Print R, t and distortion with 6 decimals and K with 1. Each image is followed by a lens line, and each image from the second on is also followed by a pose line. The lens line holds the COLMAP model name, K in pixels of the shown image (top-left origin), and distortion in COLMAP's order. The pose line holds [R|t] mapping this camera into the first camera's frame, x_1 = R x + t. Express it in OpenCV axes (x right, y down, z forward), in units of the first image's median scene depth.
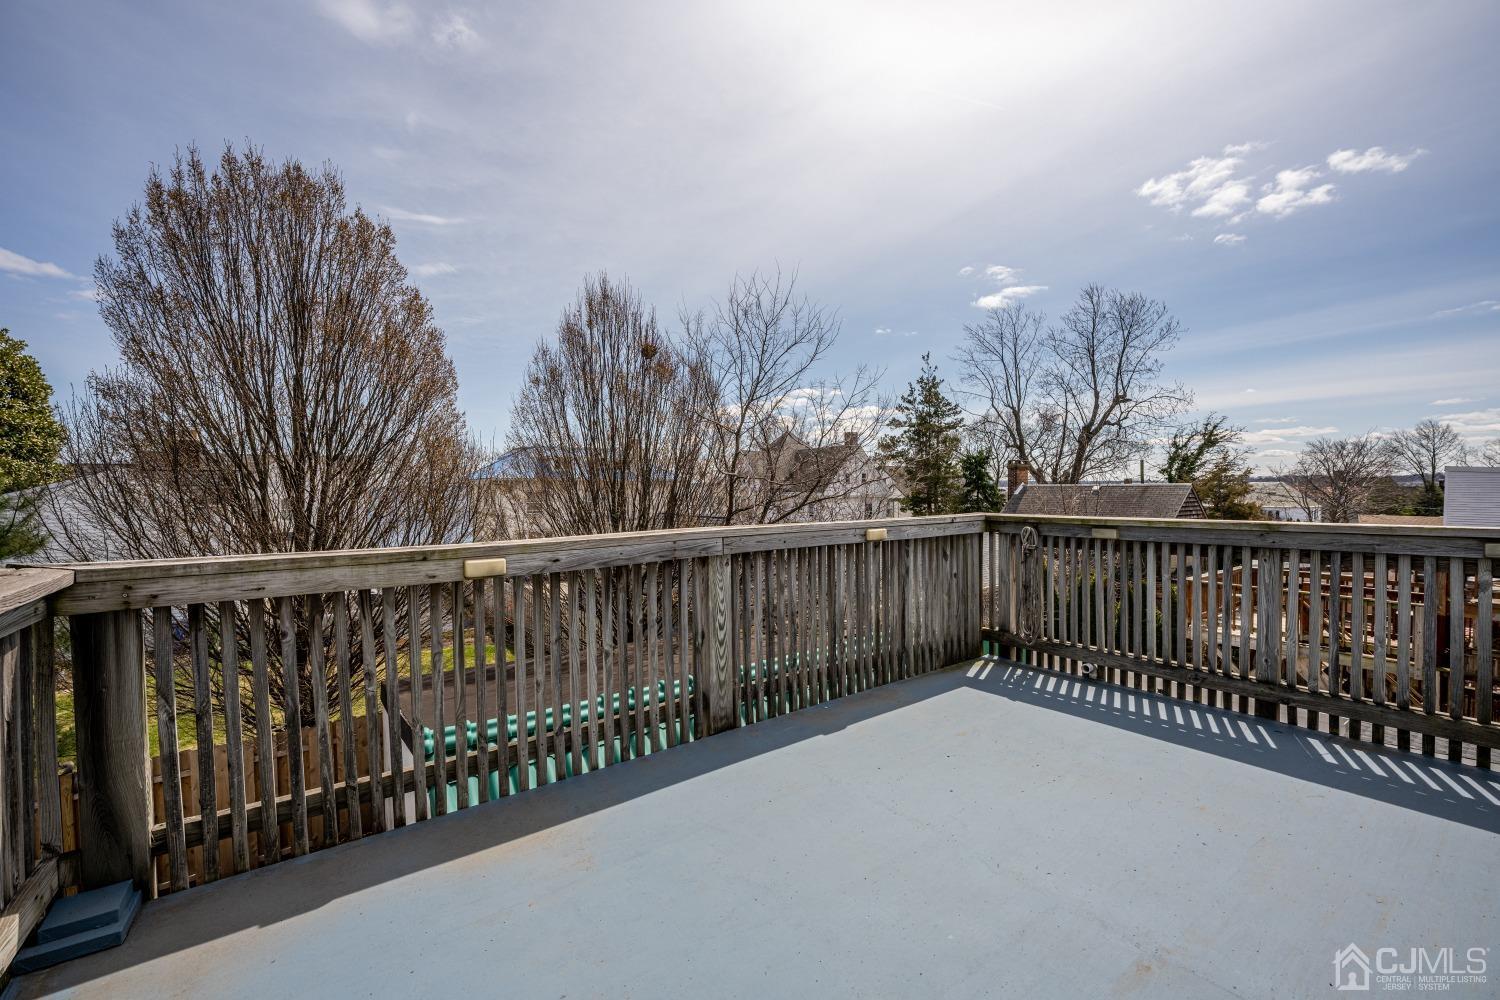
lens RADIAL K [[610.1, 0, 751.5], [0, 610.1, 507.5], [0, 0, 1]] dist [-0.000055, 0.000129]
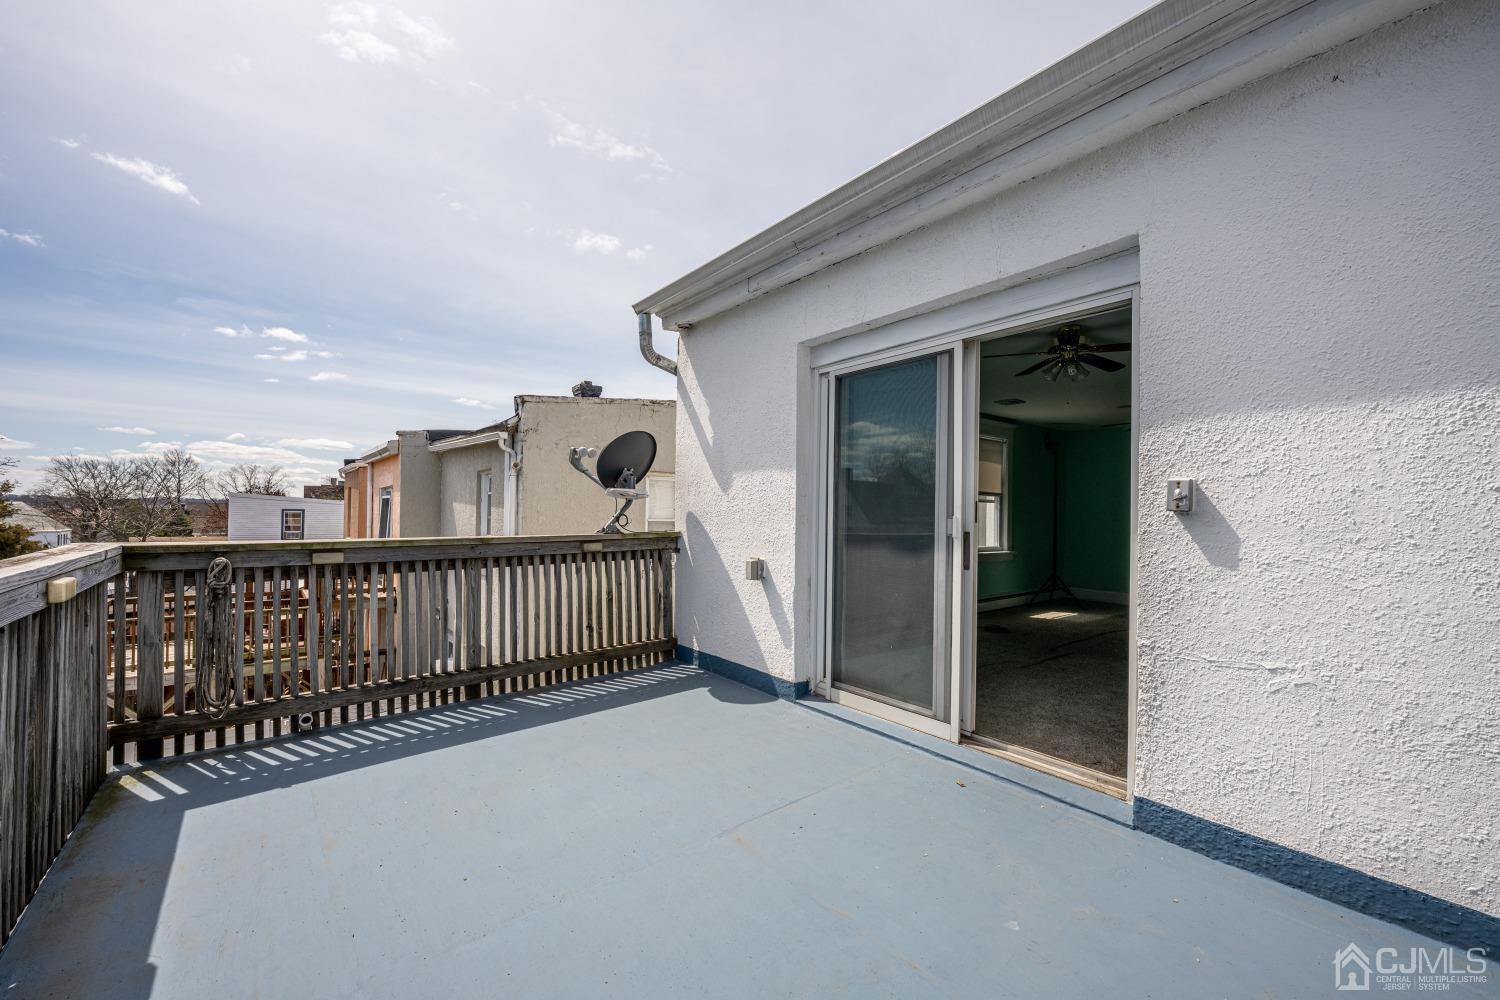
lens RADIAL K [[590.4, 0, 750.0], [0, 590.4, 500.0], [0, 0, 1]] dist [-0.000067, 0.000013]
pose [[-0.053967, 0.027830, 0.998155, -0.274364], [0.020980, 0.999422, -0.026731, -0.004993], [-0.998322, 0.019499, -0.054520, 0.377059]]
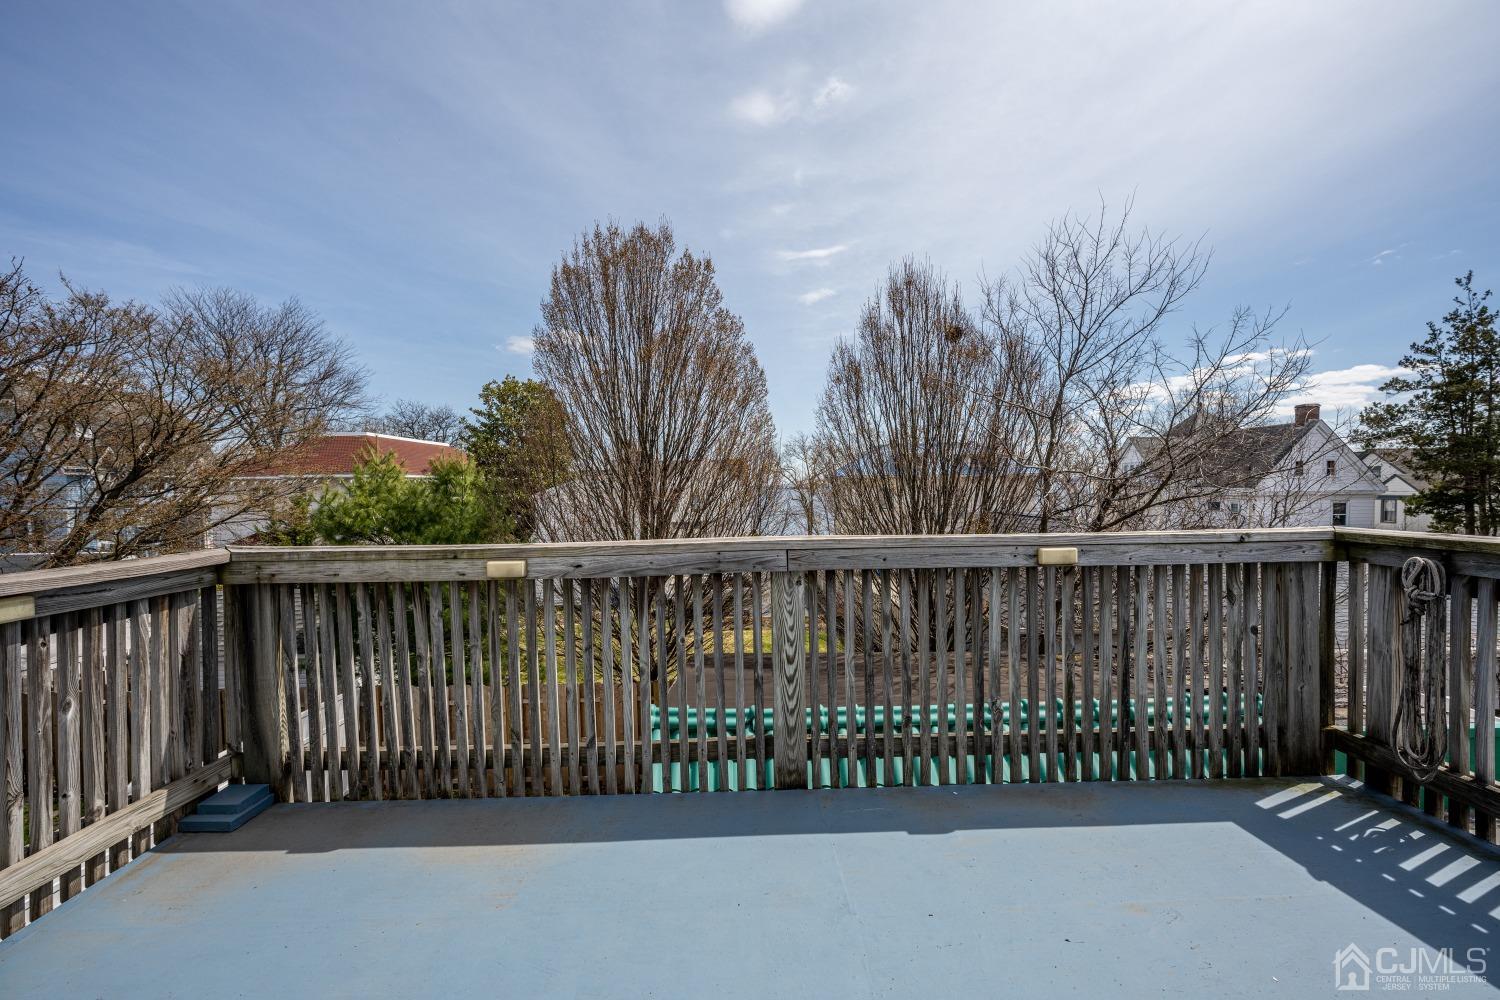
lens RADIAL K [[612.6, 0, 750.0], [0, 612.6, 500.0], [0, 0, 1]] dist [-0.001723, -0.000643]
pose [[0.817424, 0.006016, -0.576005, 0.266736], [-0.009828, 0.999946, -0.003504, -0.009527], [0.575952, 0.008525, 0.817439, 0.214711]]
